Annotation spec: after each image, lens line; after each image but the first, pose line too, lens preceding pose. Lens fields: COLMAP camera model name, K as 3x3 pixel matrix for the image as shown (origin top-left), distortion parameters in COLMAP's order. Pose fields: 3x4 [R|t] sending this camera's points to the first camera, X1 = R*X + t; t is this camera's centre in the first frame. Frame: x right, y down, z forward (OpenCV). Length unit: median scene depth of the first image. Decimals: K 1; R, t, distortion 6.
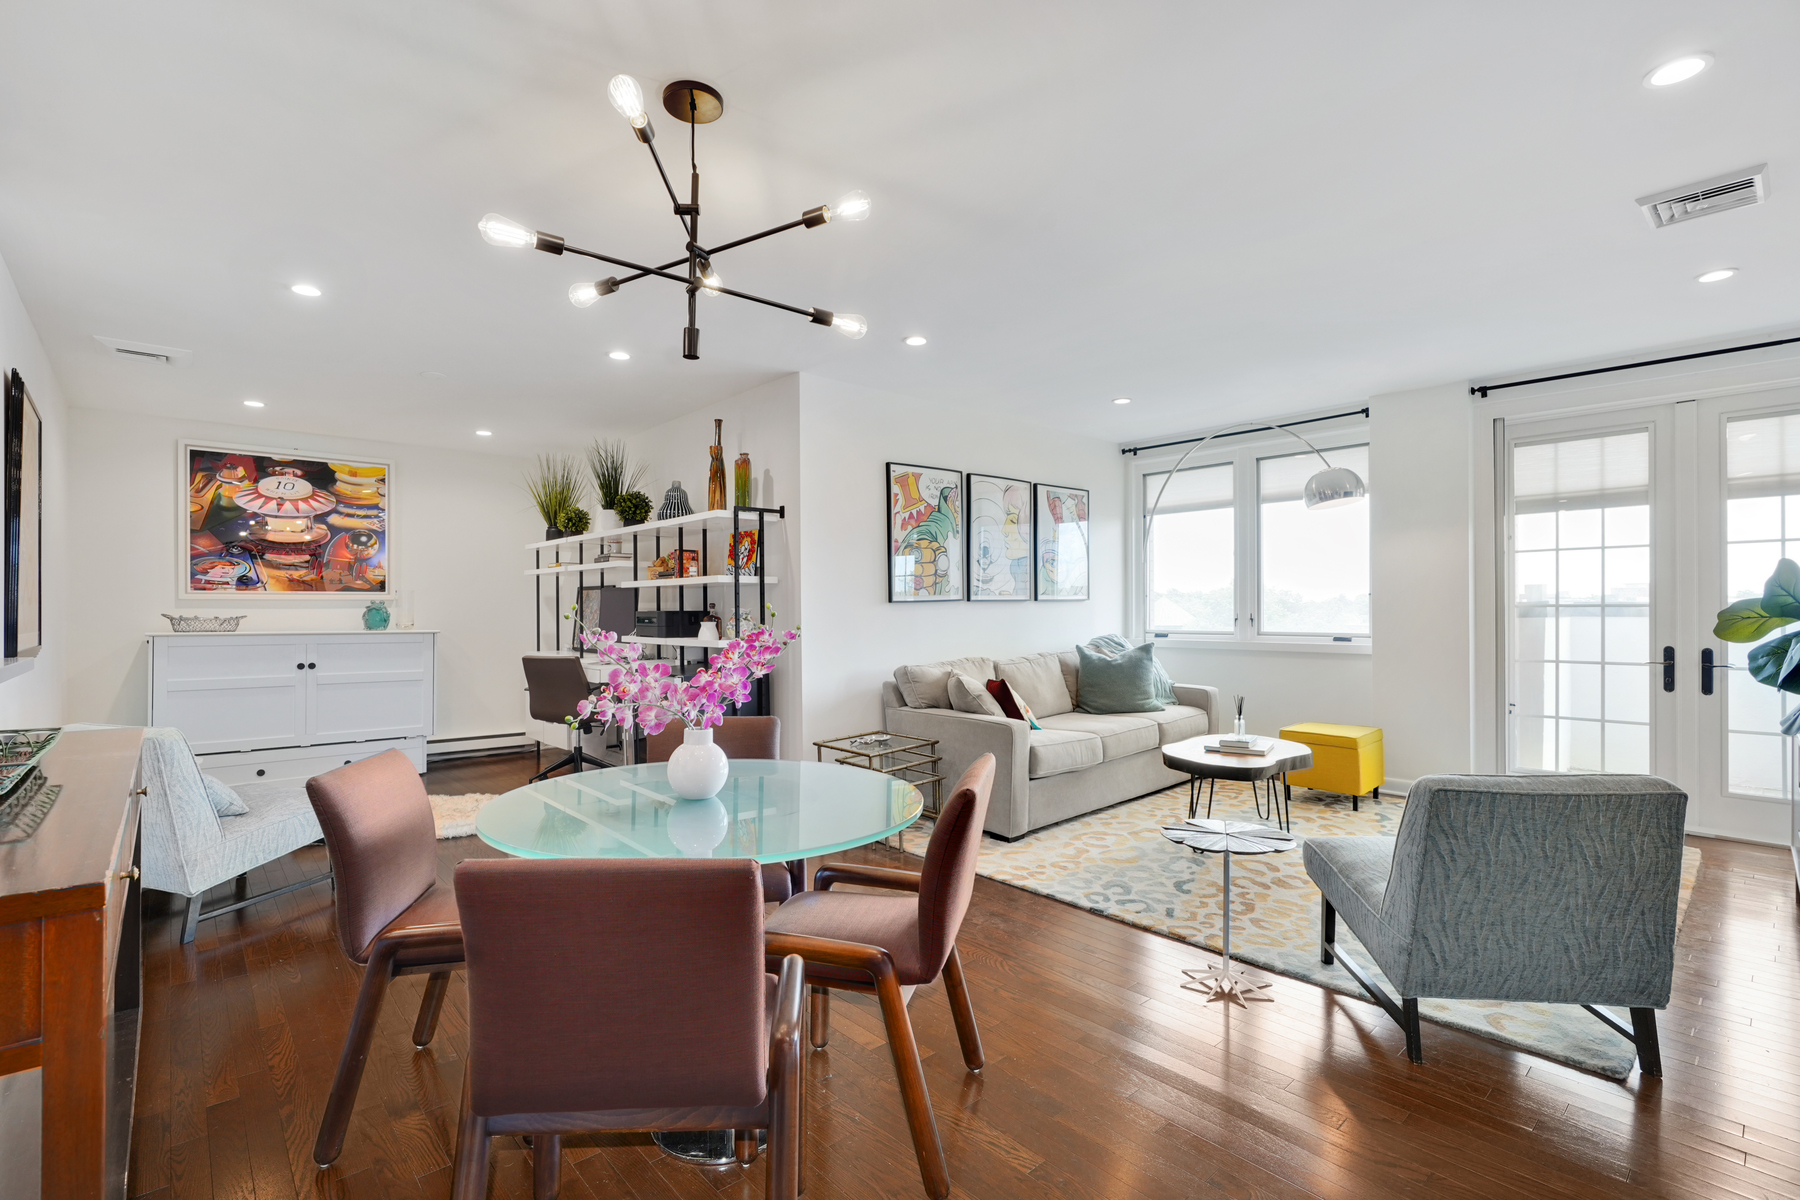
lens RADIAL K [[812.3, 0, 891.5], [0, 812.3, 606.1], [0, 0, 1]] dist [-0.010317, 0.000725]
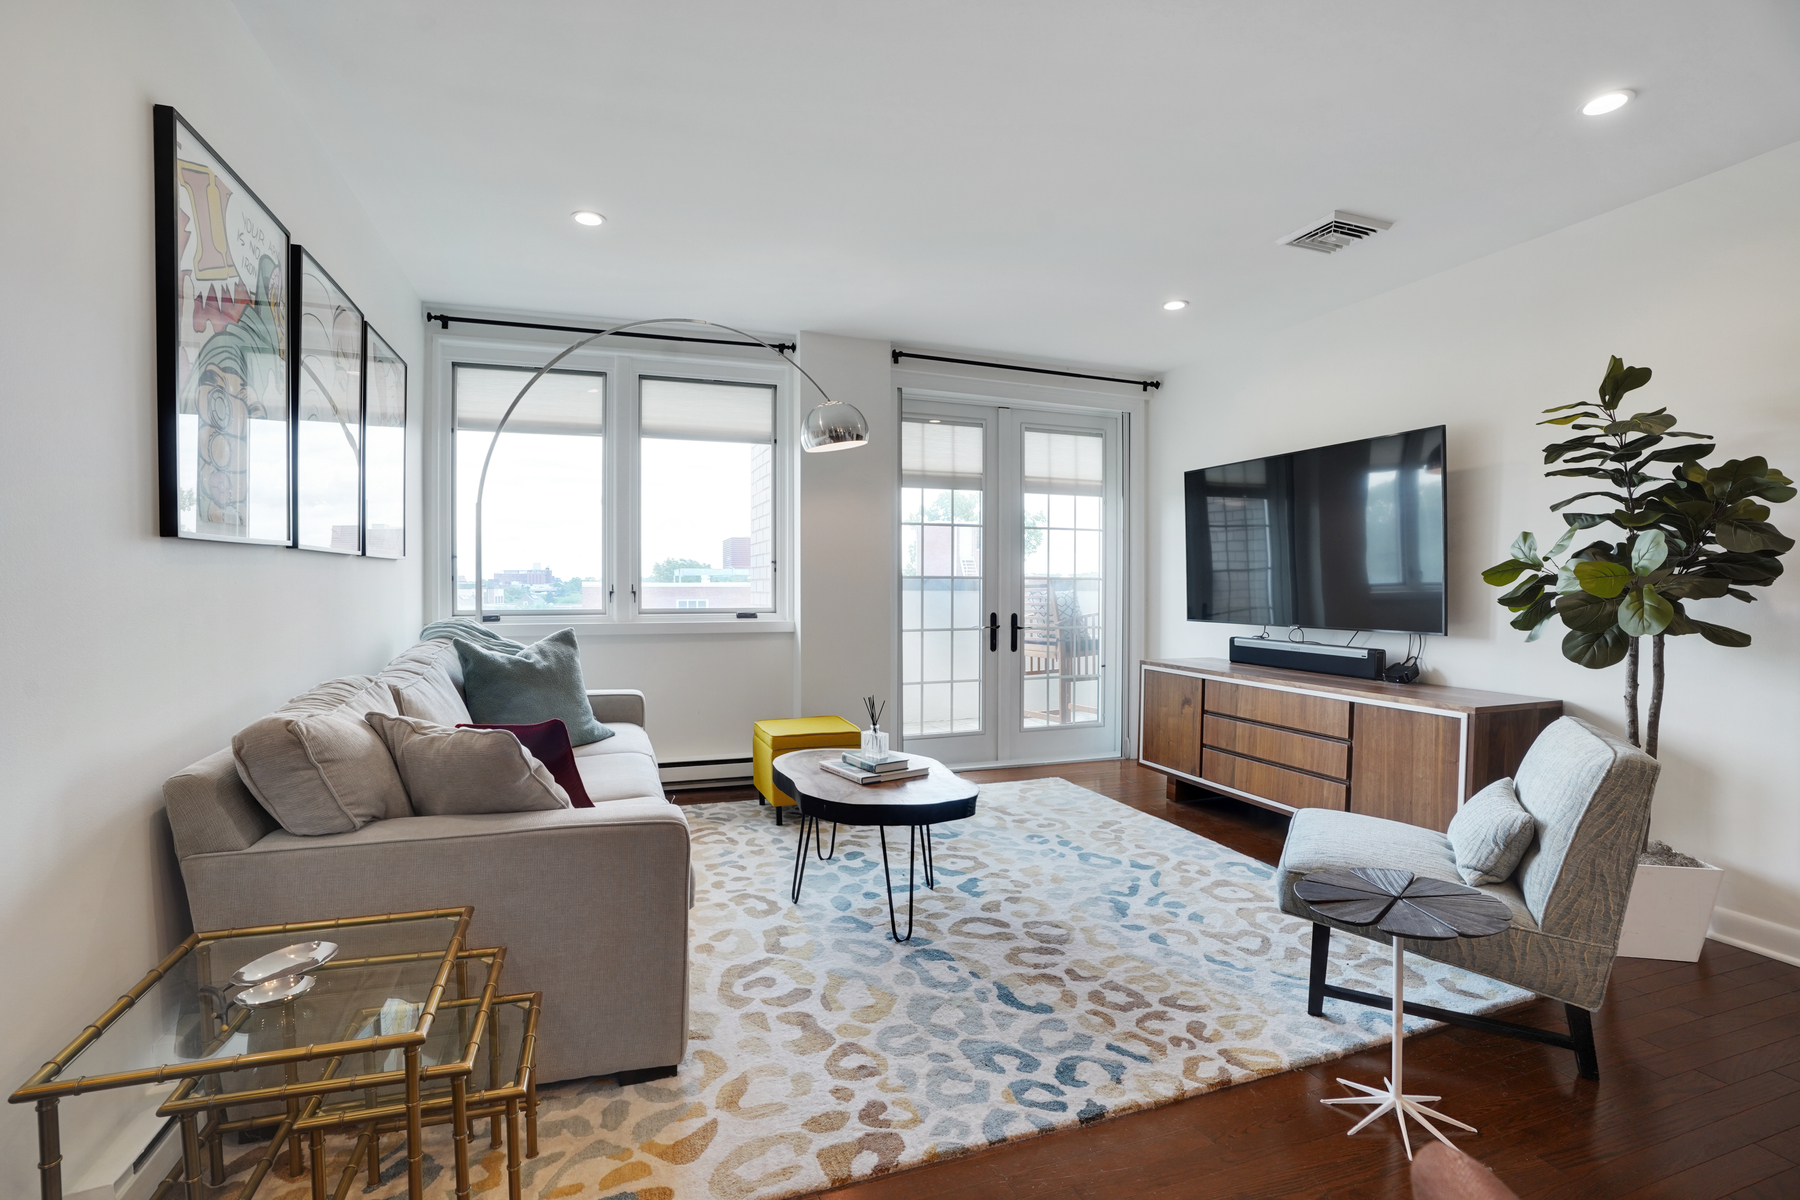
lens RADIAL K [[829.2, 0, 887.6], [0, 829.2, 600.6], [0, 0, 1]] dist [-0.068100, 0.026250]
pose [[0.377233, -0.009728, 0.926067, -0.182390], [-0.004657, 0.999912, 0.012401, 0.015274], [-0.926107, -0.008991, 0.377155, 0.577616]]
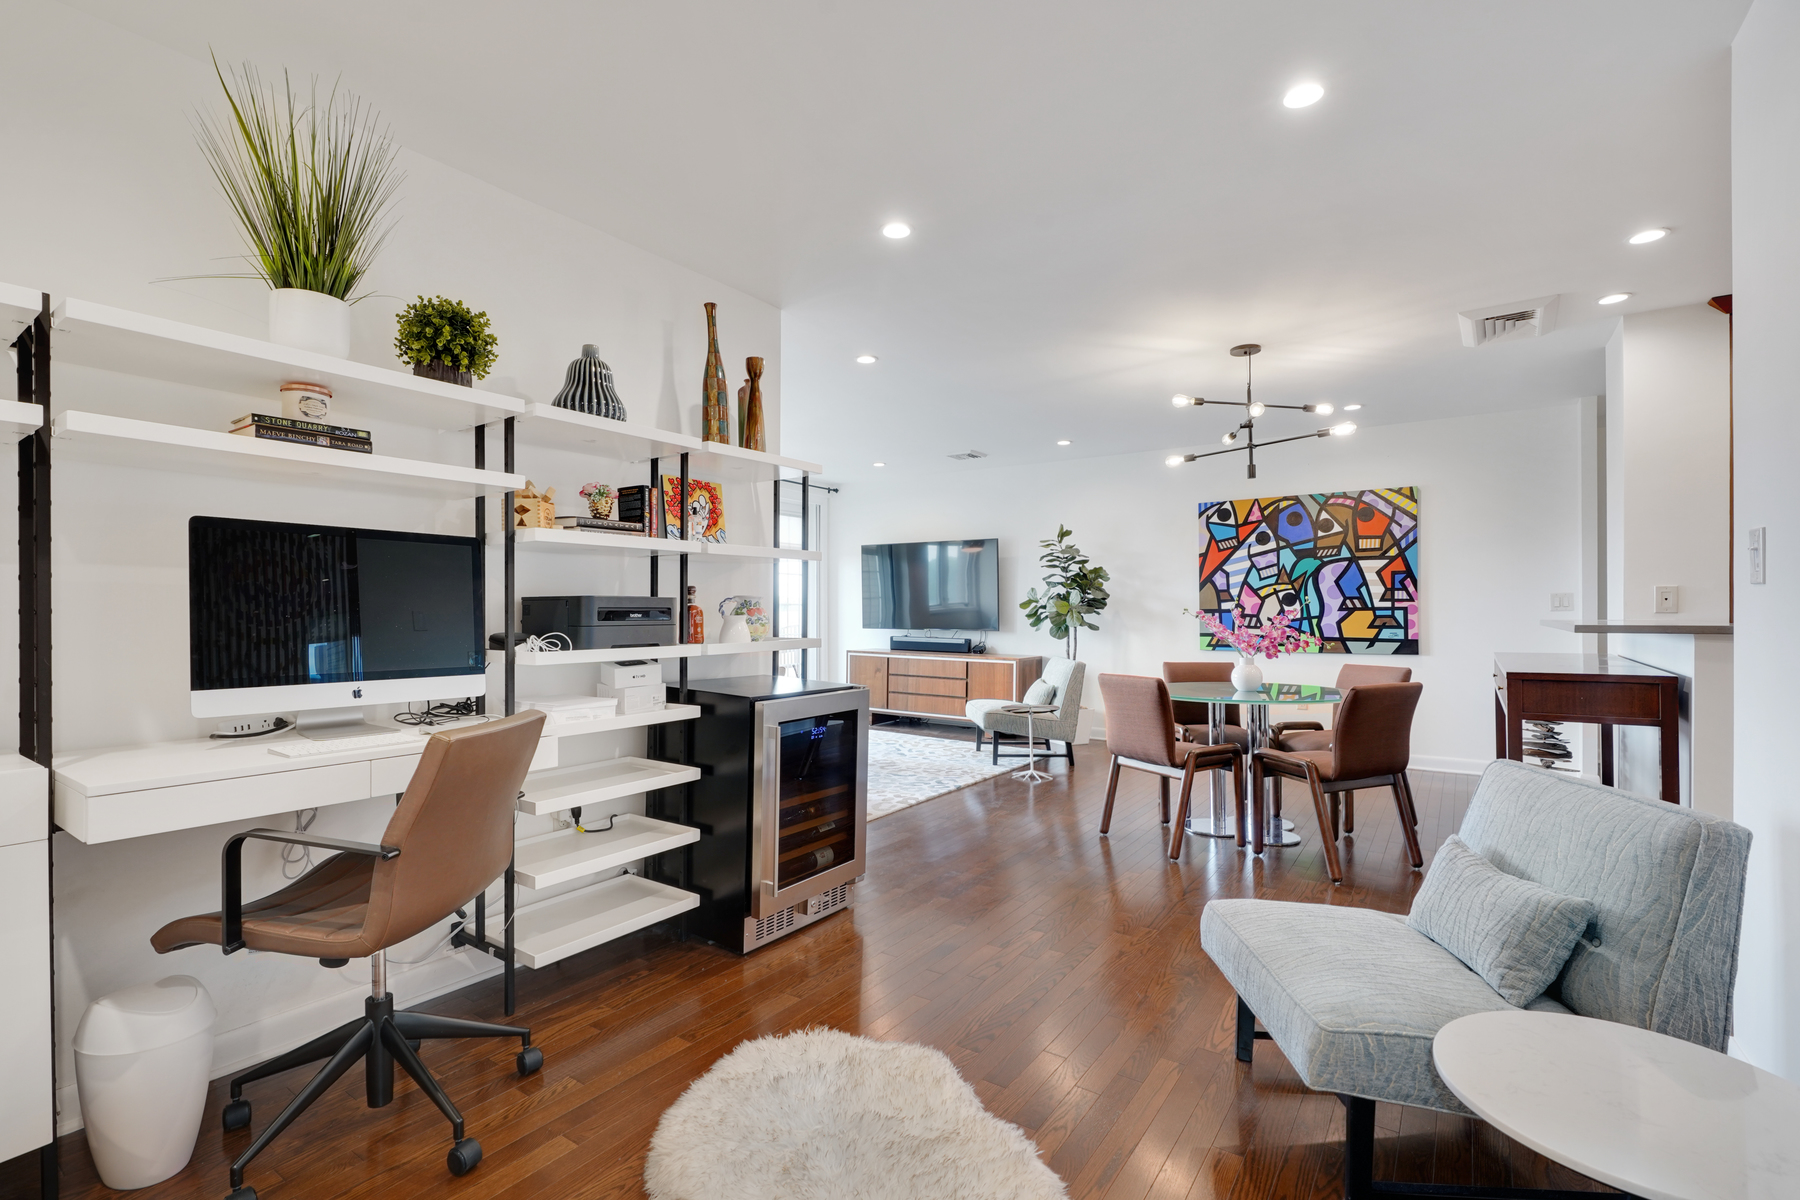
lens RADIAL K [[812.3, 0, 891.5], [0, 812.3, 606.1], [0, 0, 1]] dist [-0.010317, 0.000725]
pose [[-0.233872, 0.007321, 0.972240, -0.811849], [-0.001637, 0.999967, -0.007924, 0.015828], [-0.972266, -0.003445, -0.233853, 0.944713]]
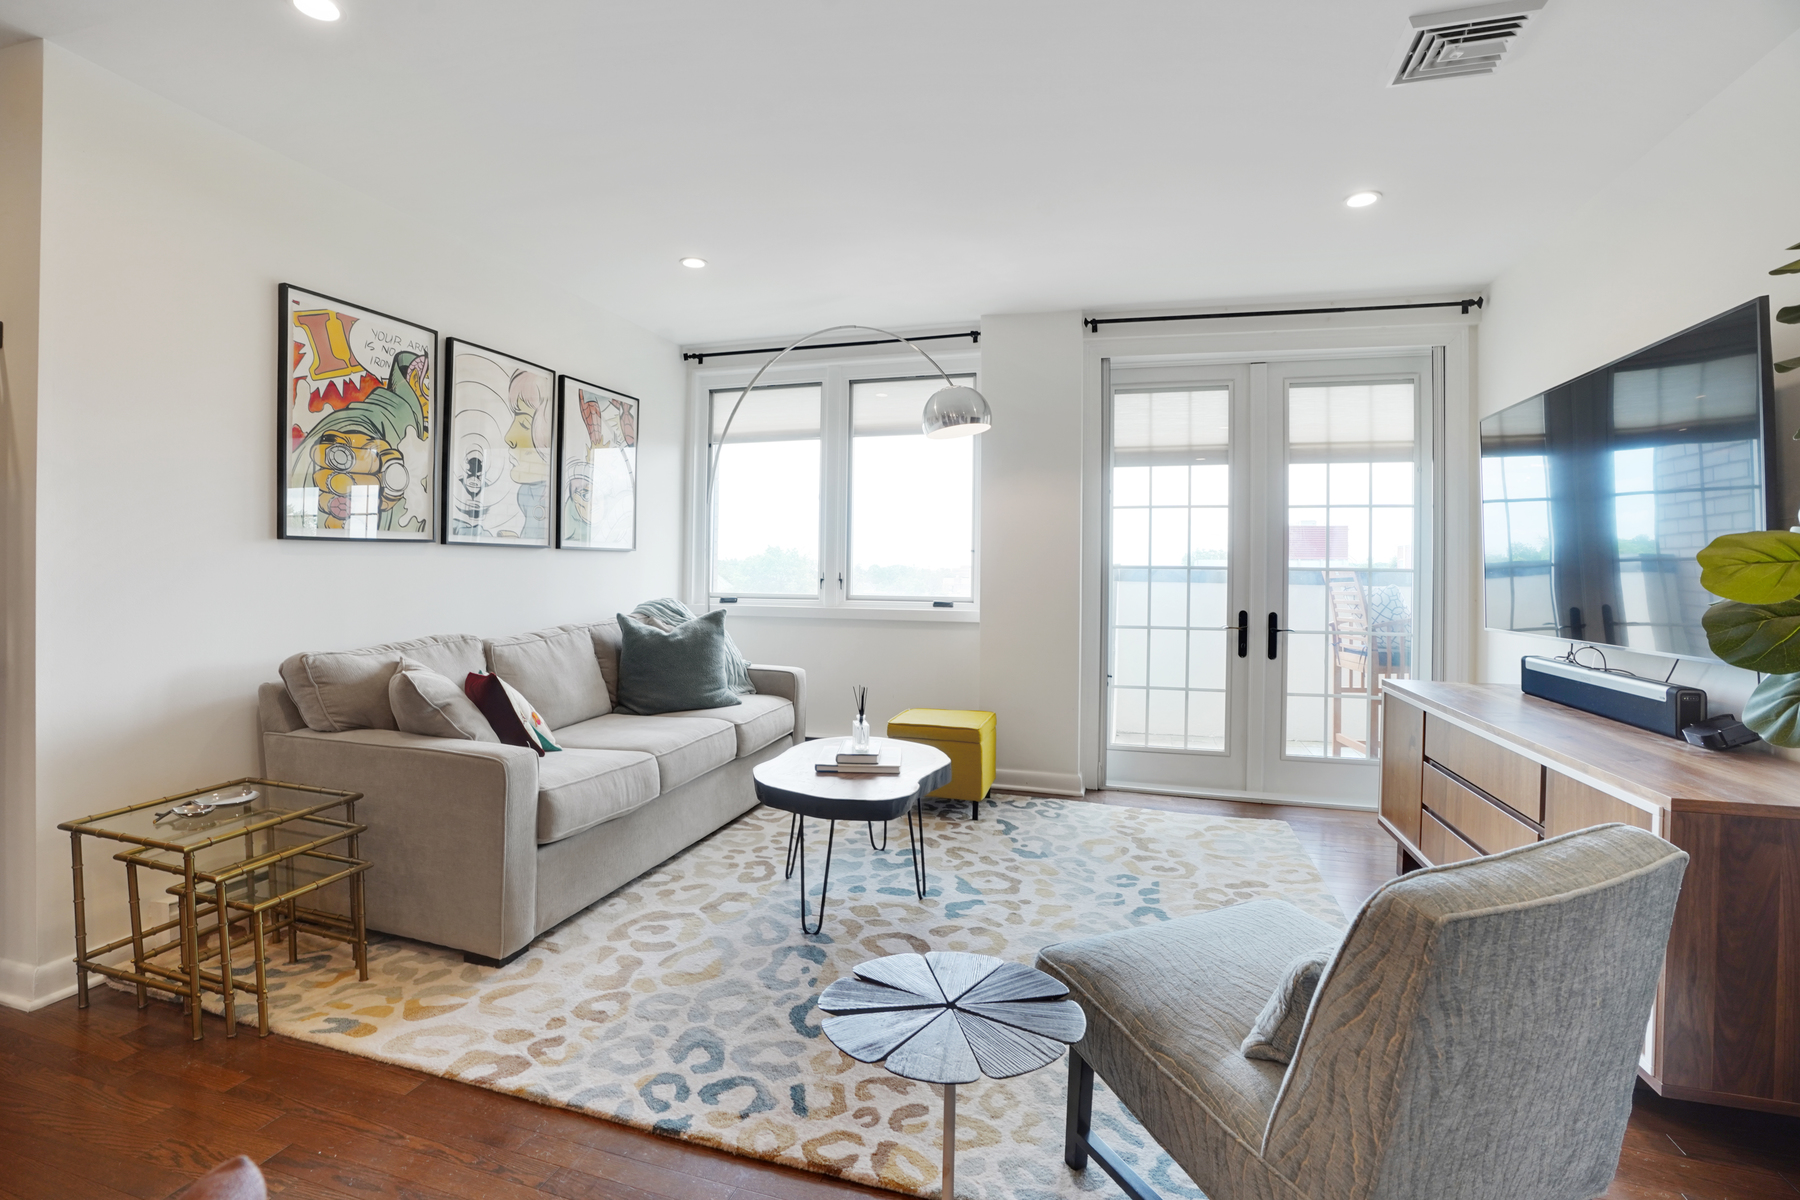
lens RADIAL K [[843.2, 0, 887.4], [0, 843.2, 567.3], [0, 0, 1]] dist [-0.069078, 0.026744]
pose [[0.855365, 0.019621, 0.517655, 0.060608], [-0.016991, 0.999807, -0.009822, 0.012777], [-0.517748, -0.000394, 0.855533, 0.301457]]
